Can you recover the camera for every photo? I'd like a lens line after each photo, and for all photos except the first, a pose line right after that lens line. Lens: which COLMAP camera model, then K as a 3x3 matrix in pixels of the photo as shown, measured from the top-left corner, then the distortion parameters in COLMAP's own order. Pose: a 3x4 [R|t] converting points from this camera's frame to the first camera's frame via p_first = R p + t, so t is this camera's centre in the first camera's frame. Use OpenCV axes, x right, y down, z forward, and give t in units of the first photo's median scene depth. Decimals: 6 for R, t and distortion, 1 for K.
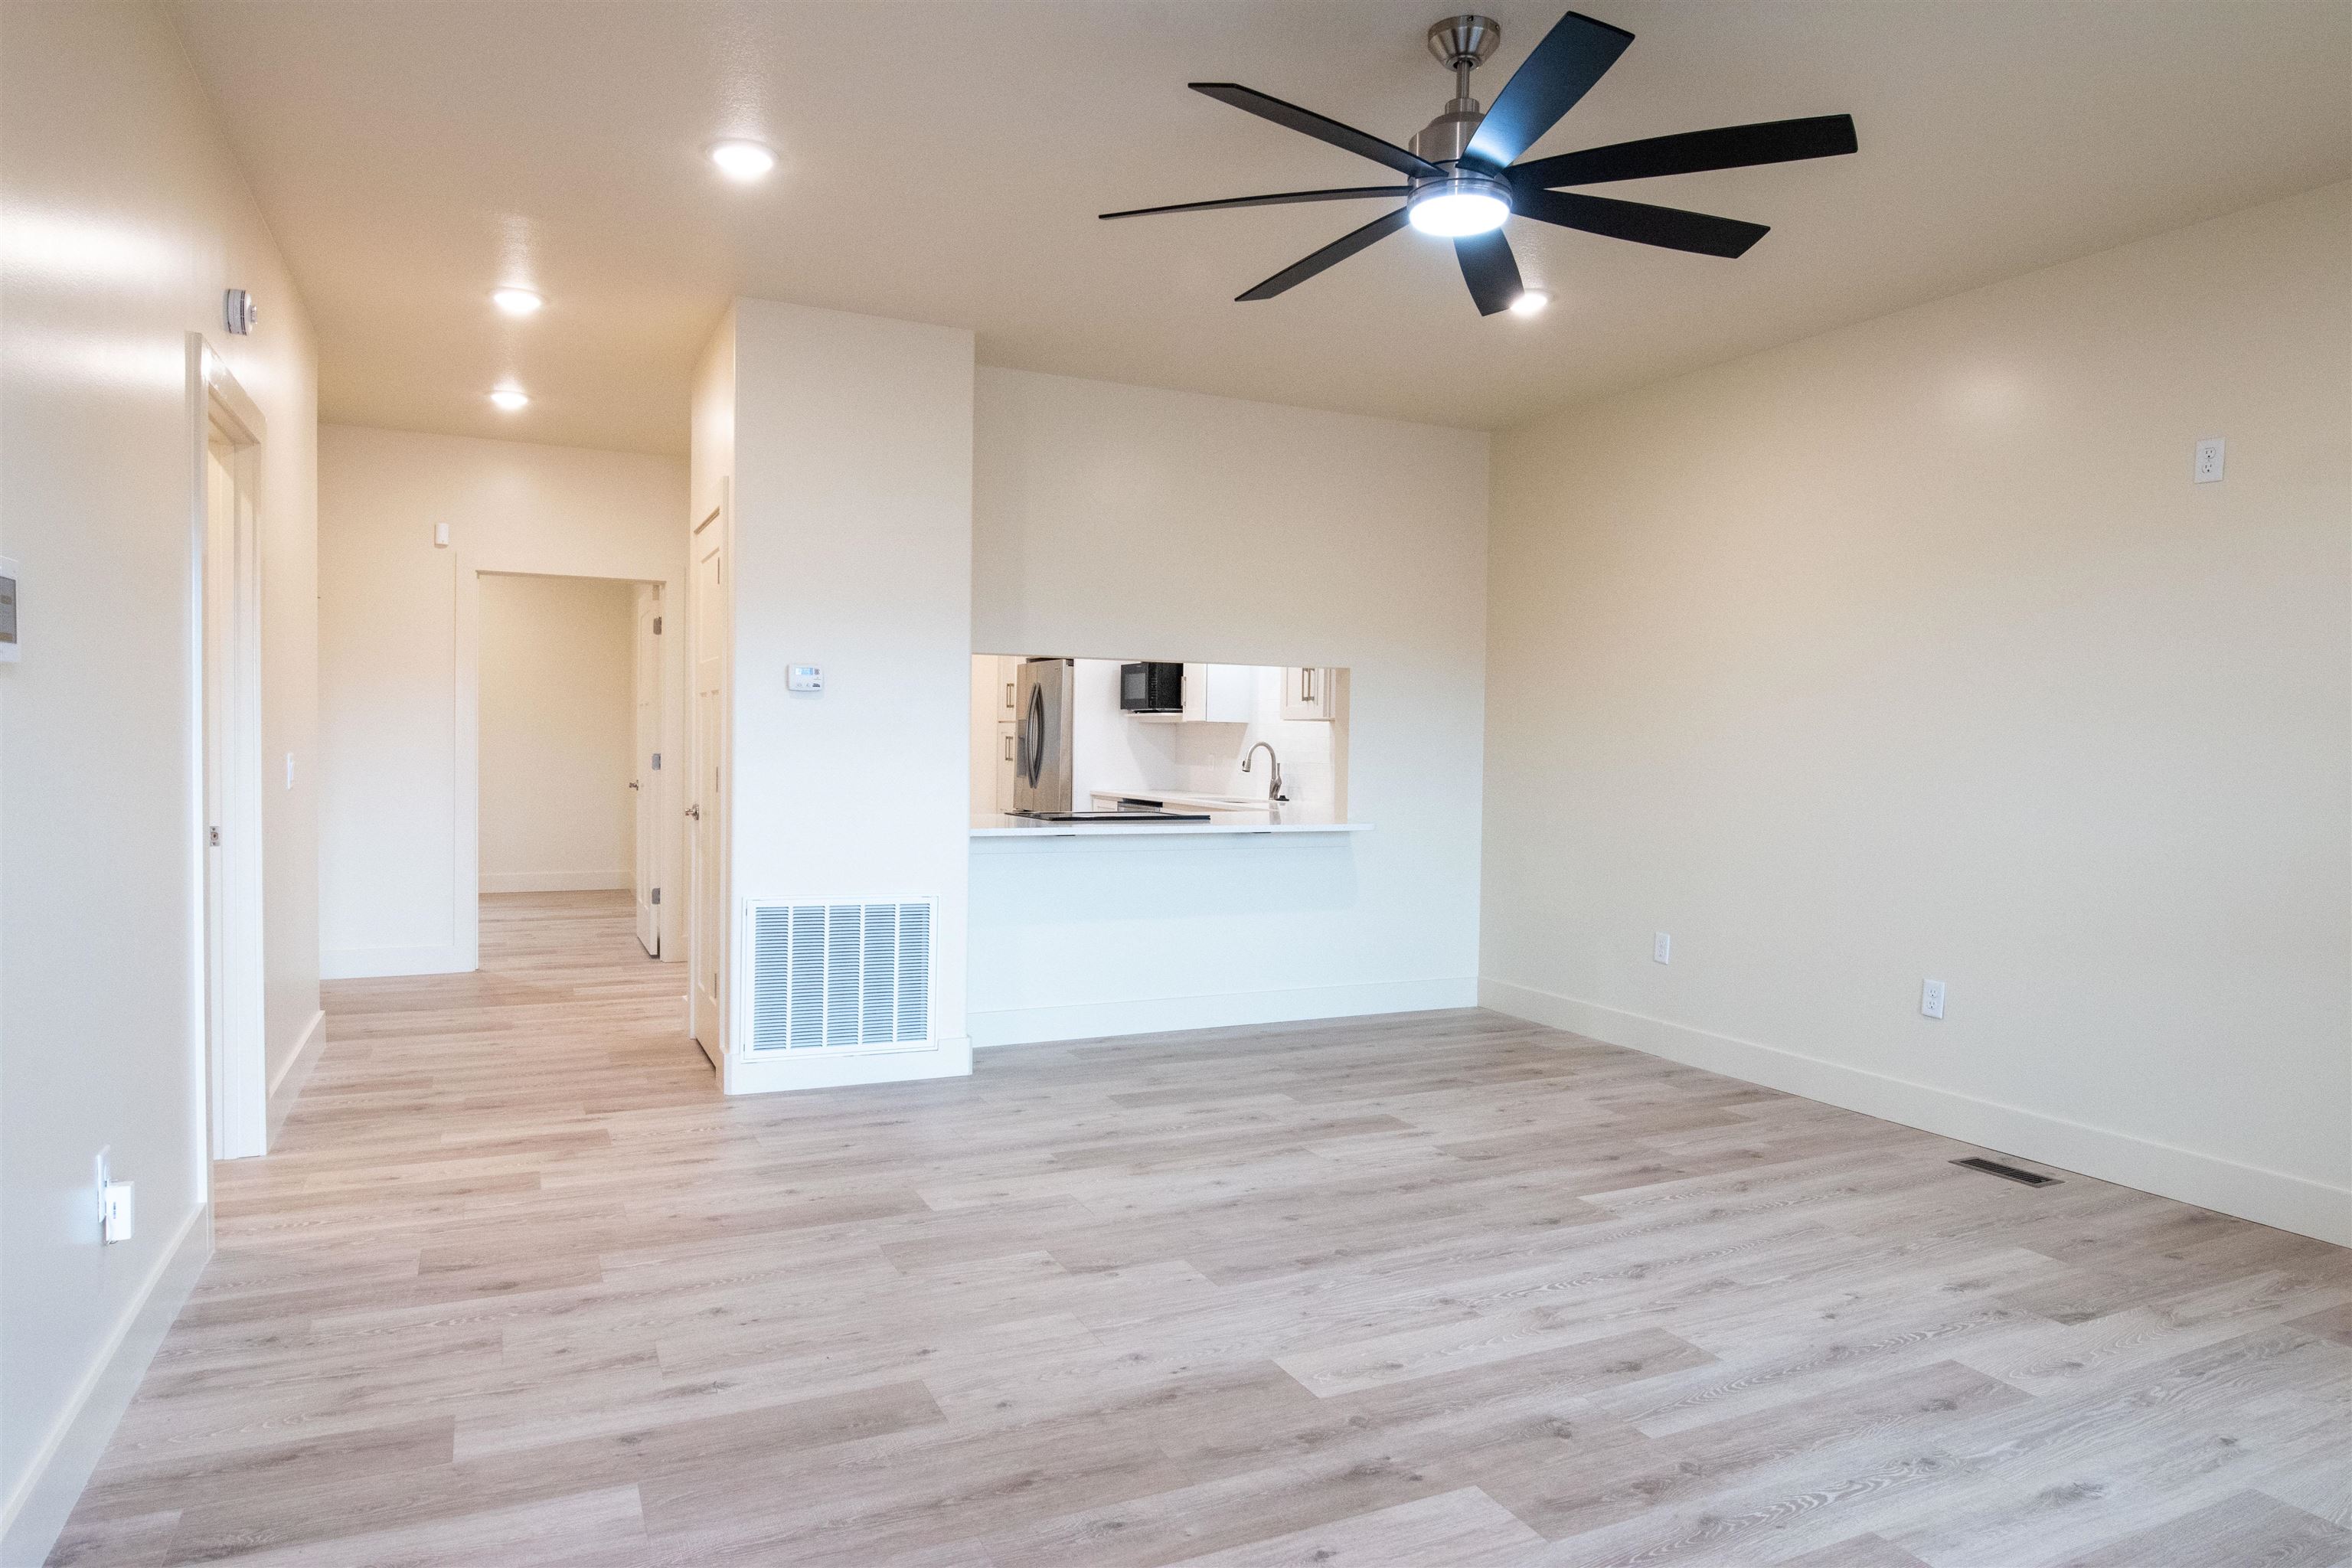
lens RADIAL K [[1435.9, 0, 1181.4], [0, 1435.9, 790.9], [0, 0, 1]] dist [-0.016323, -0.002004]
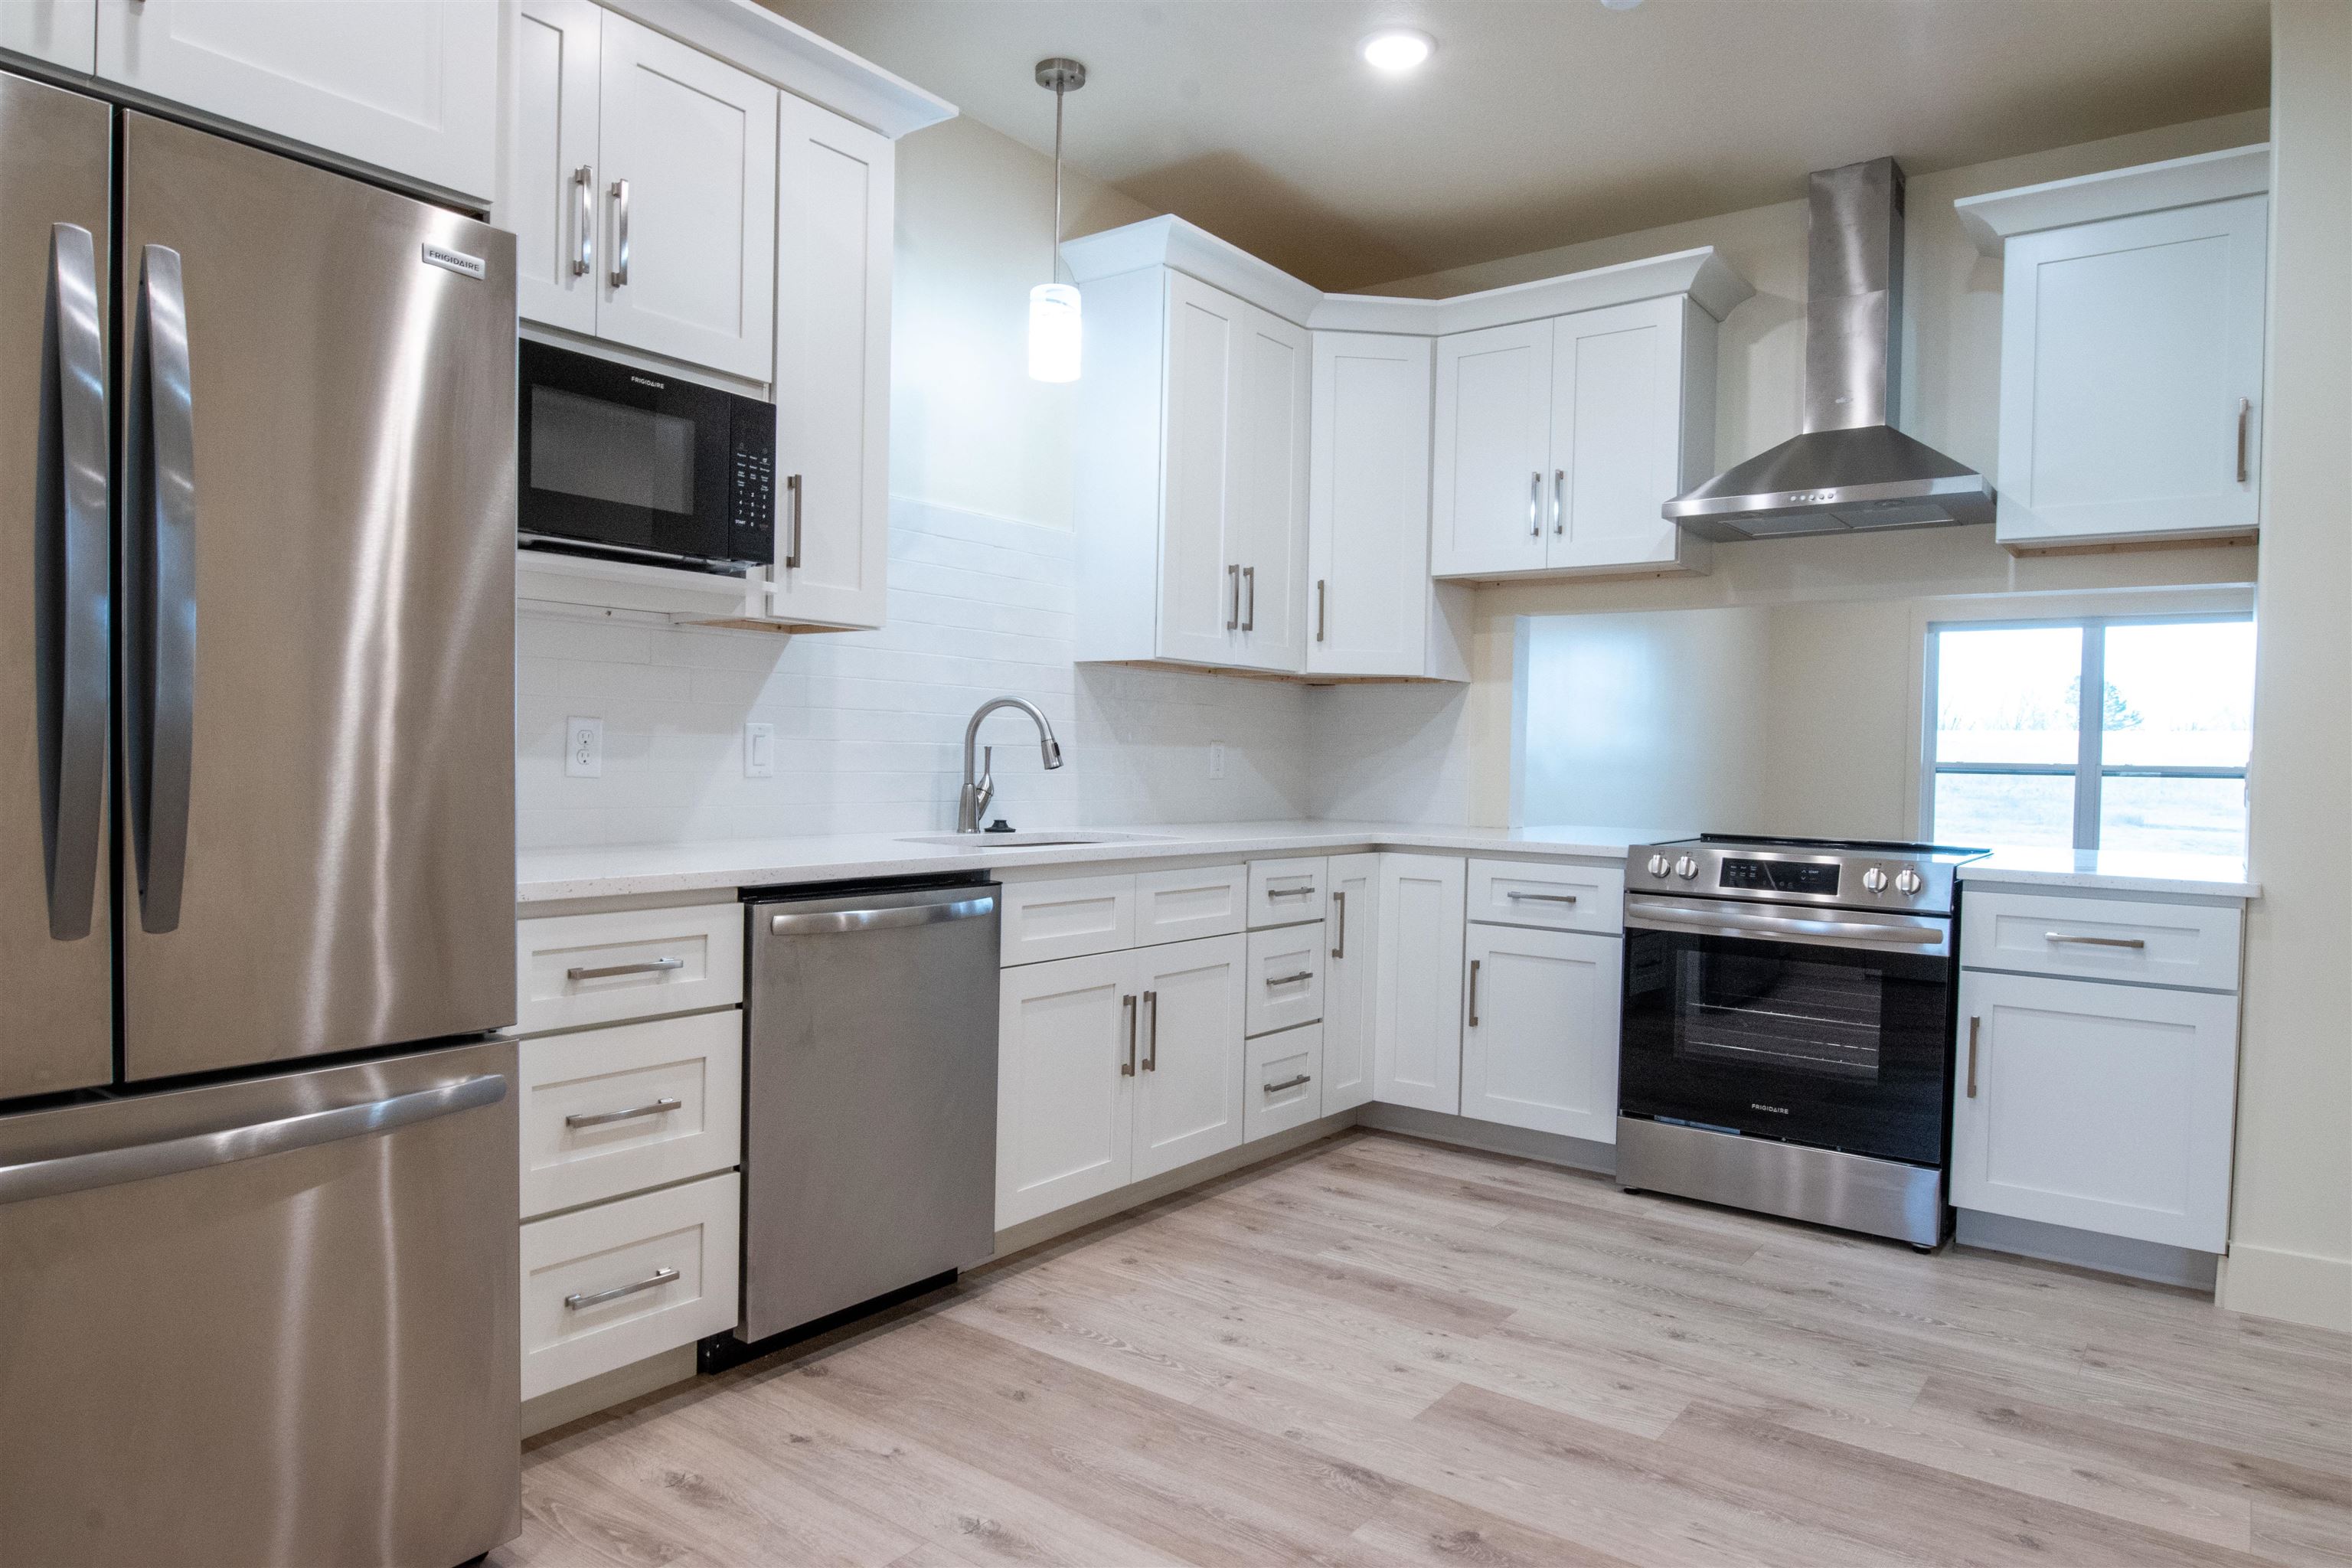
lens RADIAL K [[1435.9, 0, 1181.4], [0, 1435.9, 790.9], [0, 0, 1]] dist [-0.016323, -0.002004]
pose [[-0.462348, -0.050545, 0.885257, -0.306538], [0.001923, 0.998314, 0.058005, -0.027705], [-0.886696, 0.028521, -0.461472, 1.035188]]
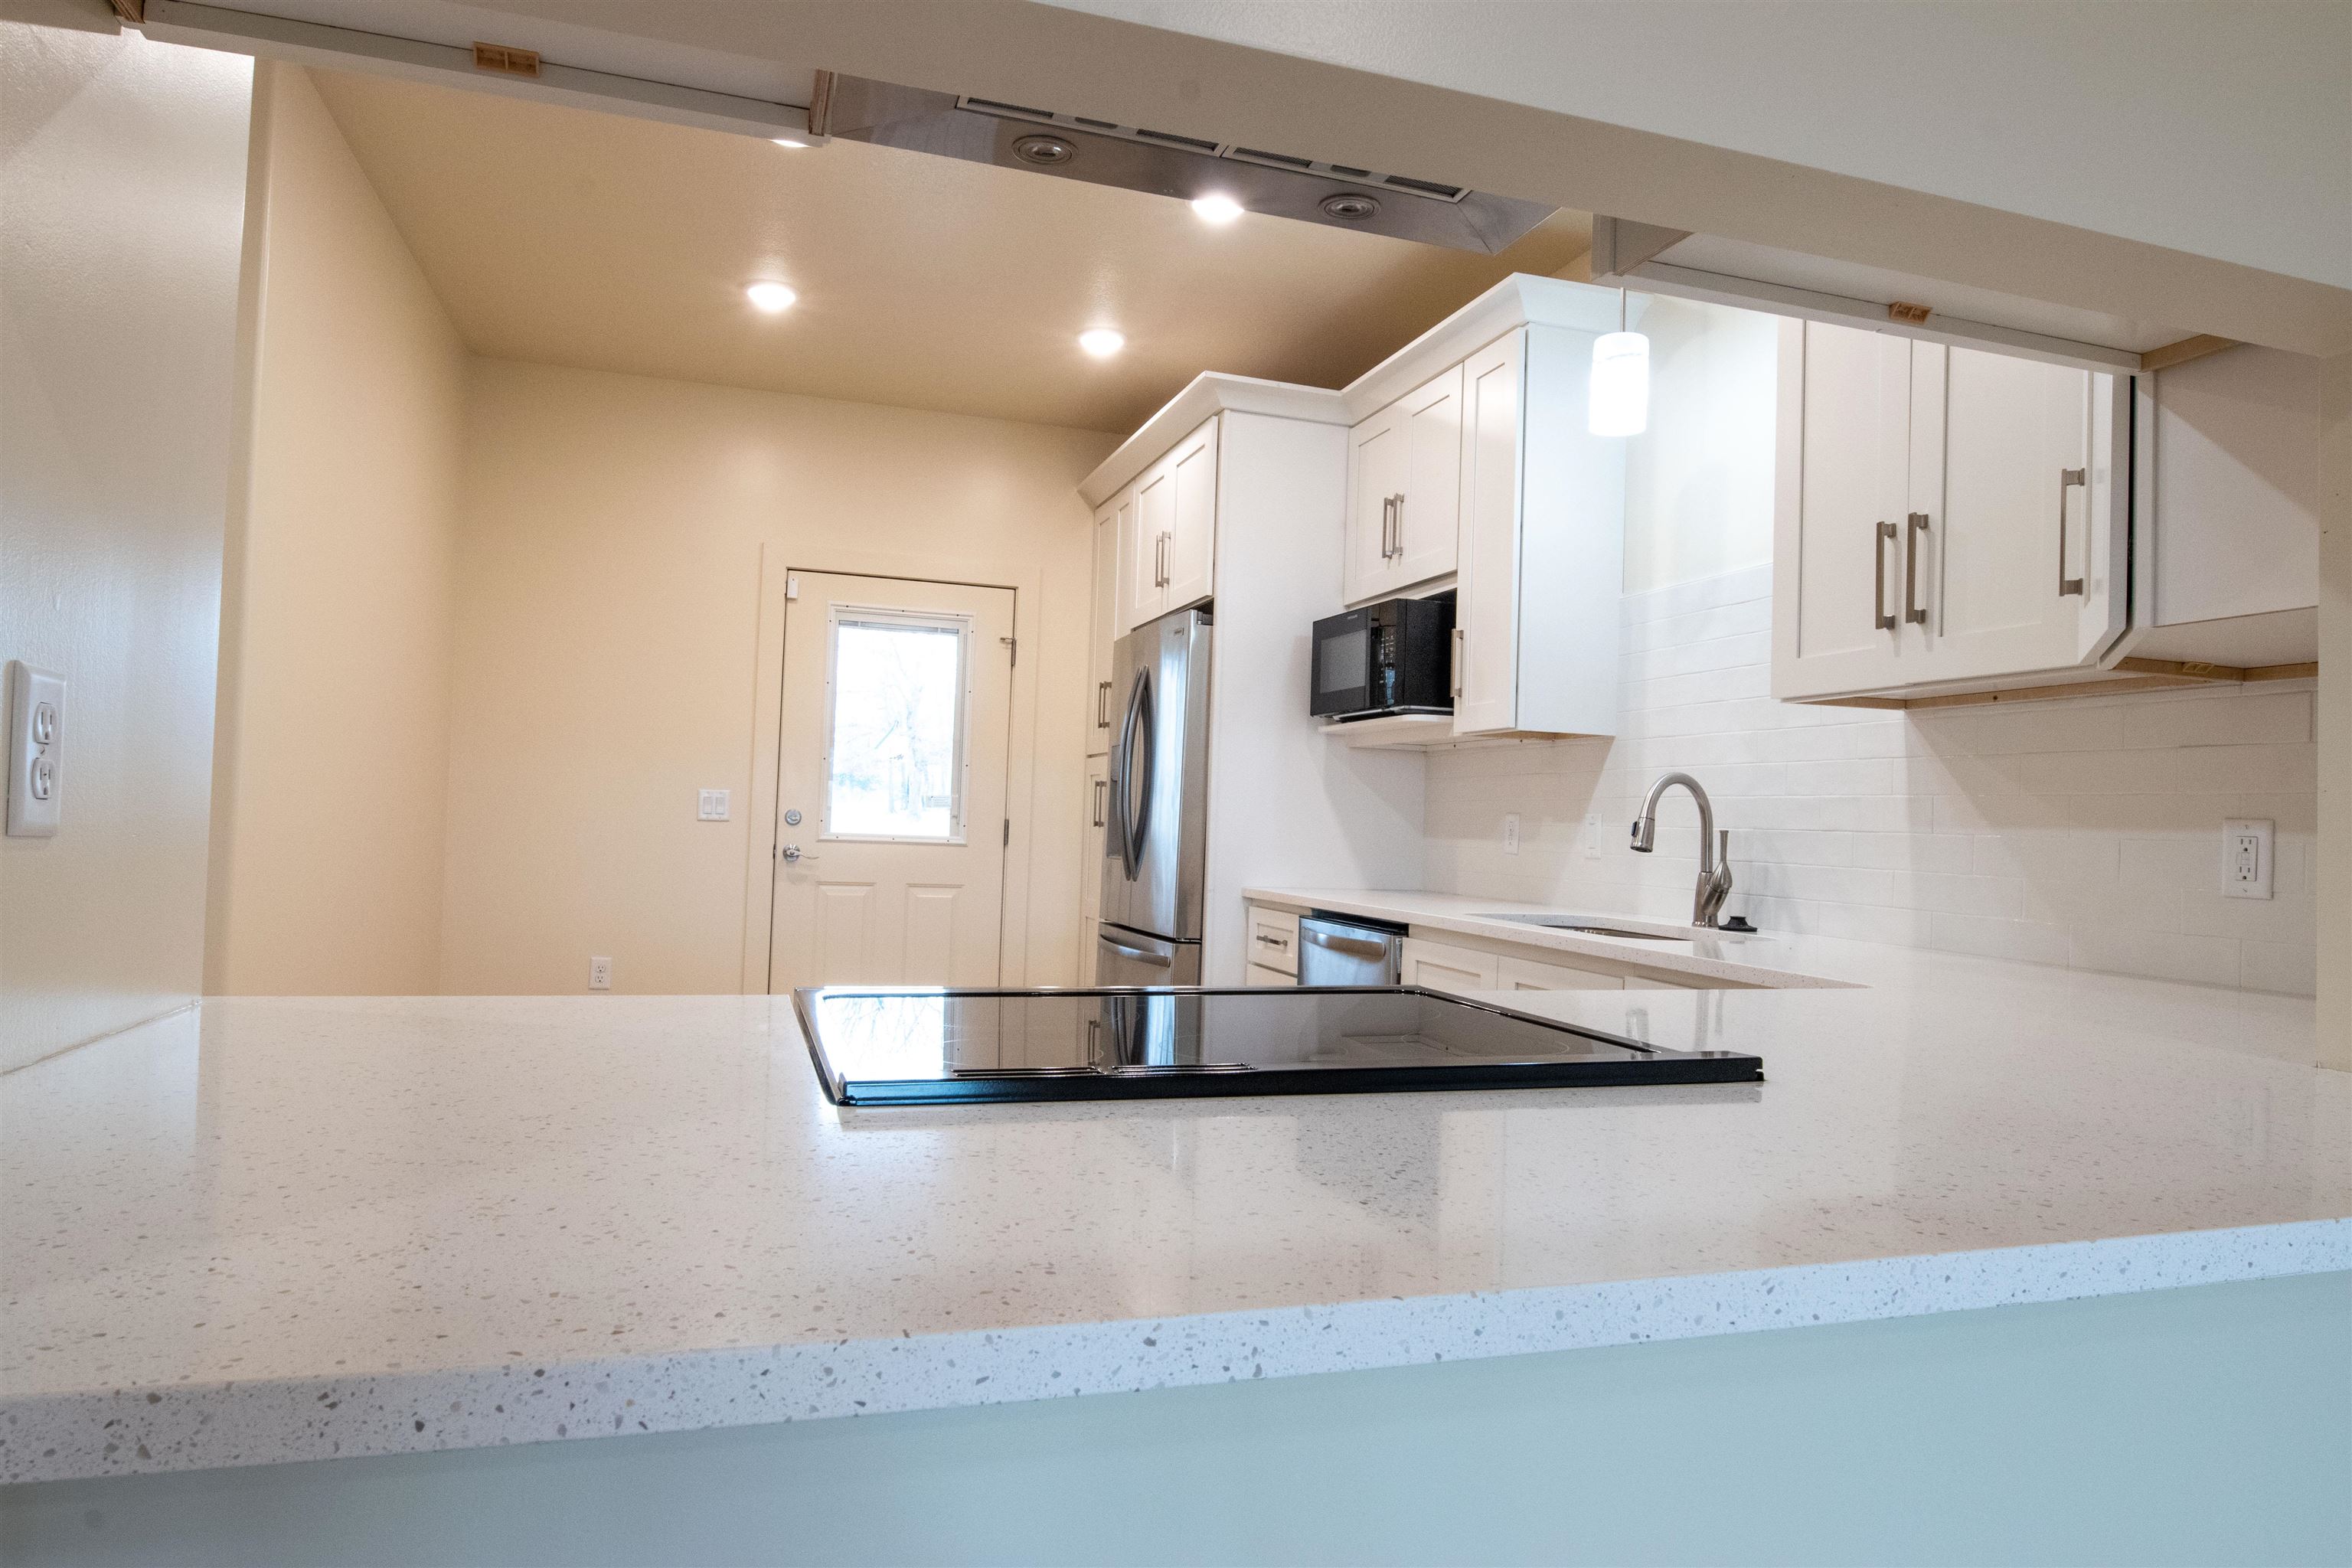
lens RADIAL K [[1422.2, 0, 1187.0], [0, 1422.2, 789.0], [0, 0, 1]] dist [-0.000831, -0.000816]
pose [[0.990826, 0.012970, -0.134516, -0.019902], [-0.021707, 0.997734, -0.063685, -0.002918], [0.133385, 0.066021, 0.988863, 0.551967]]
